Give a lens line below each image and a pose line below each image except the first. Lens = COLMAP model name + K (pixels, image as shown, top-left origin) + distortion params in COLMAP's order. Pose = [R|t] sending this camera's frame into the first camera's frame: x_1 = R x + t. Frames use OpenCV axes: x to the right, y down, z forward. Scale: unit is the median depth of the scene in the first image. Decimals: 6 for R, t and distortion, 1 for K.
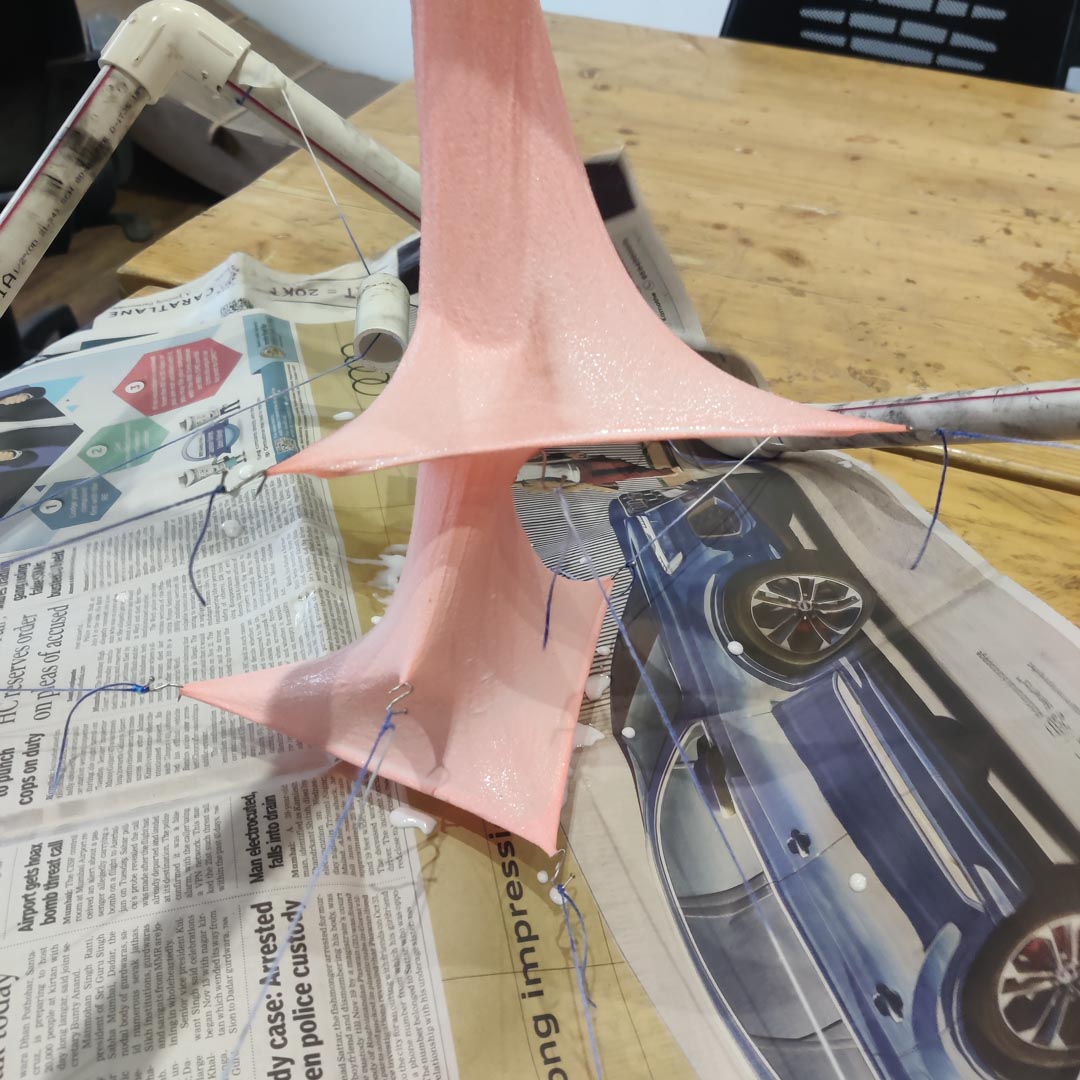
lens RADIAL K [[964.7, 0, 543.6], [0, 964.7, 541.9], [0, 0, 1]] dist [0.067484, -0.175619]
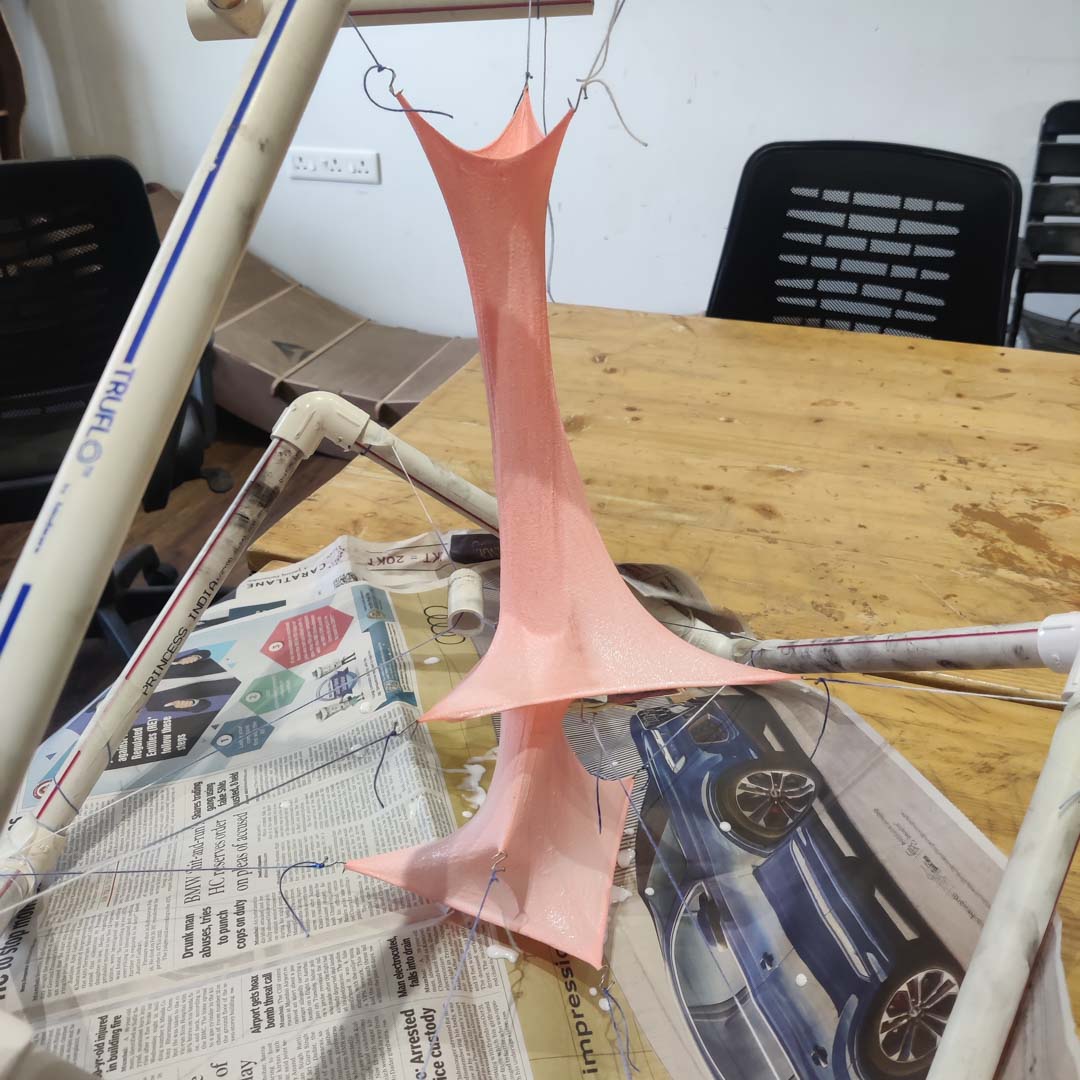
lens RADIAL K [[964.7, 0, 543.6], [0, 964.7, 541.9], [0, 0, 1]] dist [0.067484, -0.175619]
pose [[0.998700, -0.043386, -0.026772, -0.005722], [0.037164, 0.979043, -0.200232, -0.020558], [0.034899, 0.198977, 0.979383, -0.450132]]
